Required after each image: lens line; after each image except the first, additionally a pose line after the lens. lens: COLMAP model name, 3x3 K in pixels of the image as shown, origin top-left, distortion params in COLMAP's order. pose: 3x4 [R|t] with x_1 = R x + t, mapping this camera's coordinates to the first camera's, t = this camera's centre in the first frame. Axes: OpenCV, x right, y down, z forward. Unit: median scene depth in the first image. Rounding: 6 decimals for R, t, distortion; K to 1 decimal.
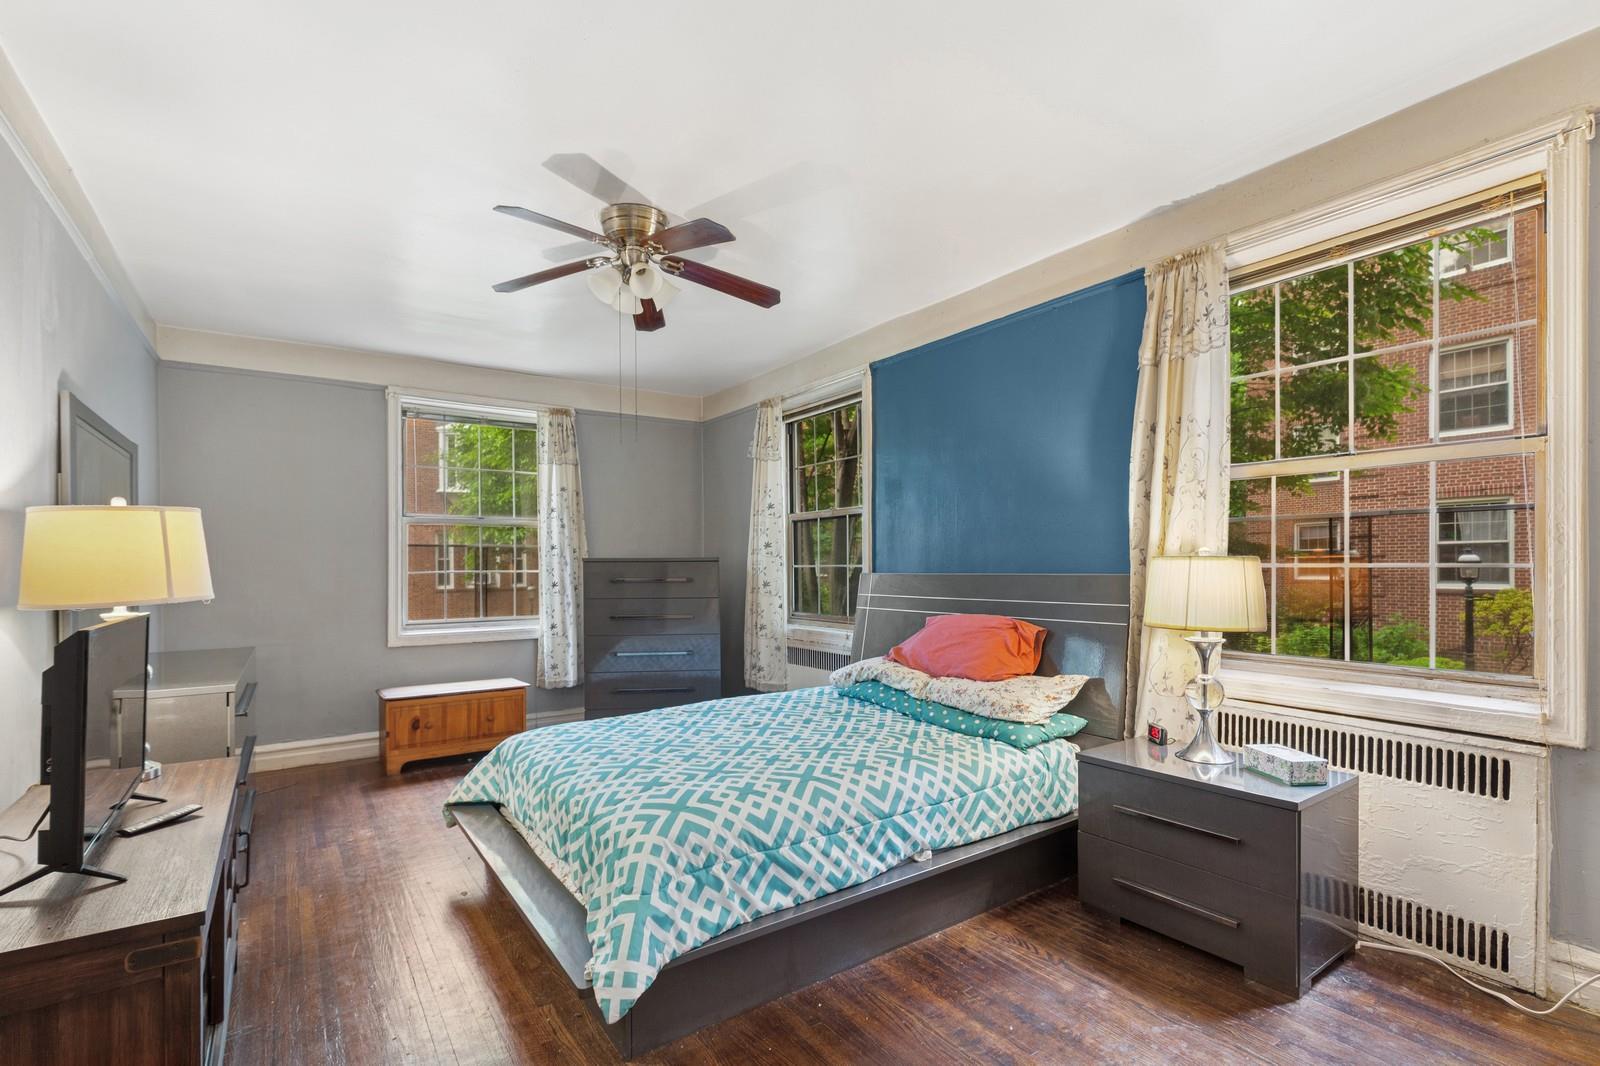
lens RADIAL K [[738.7, 0, 797.0], [0, 738.7, 566.4], [0, 0, 1]] dist [-0.003464, -0.000239]
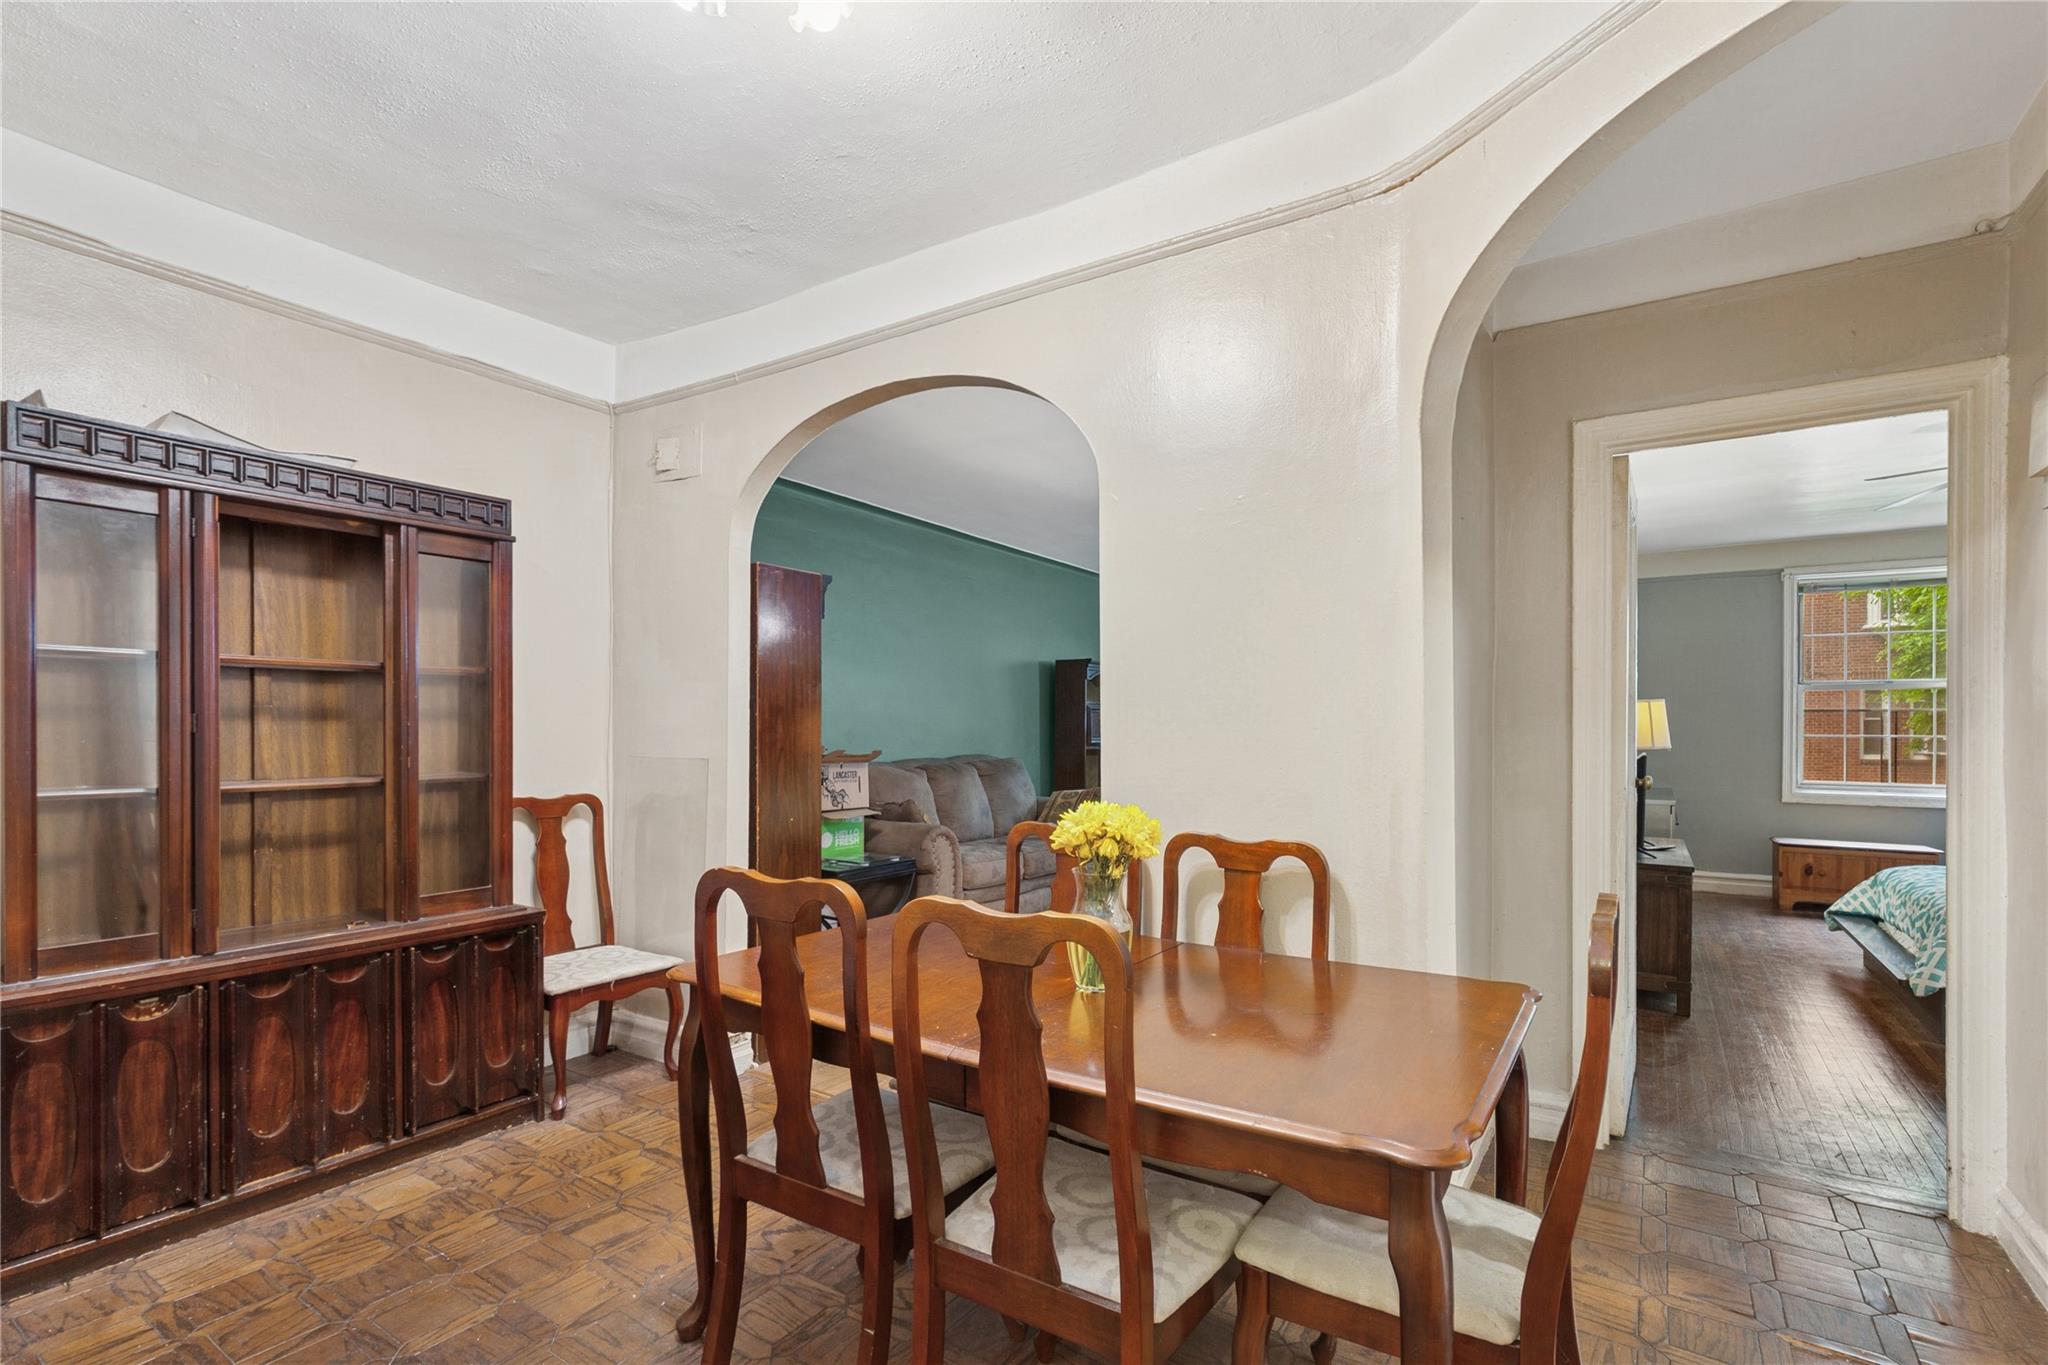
lens RADIAL K [[945.5, 0, 1020.1], [0, 945.5, 725.2], [0, 0, 1]] dist [-0.003464, -0.000239]
pose [[0.370955, 0.004852, -0.928638, 0.395215], [-0.006285, 0.999977, 0.002714, -0.004463], [0.928630, 0.004830, 0.370977, -0.692829]]
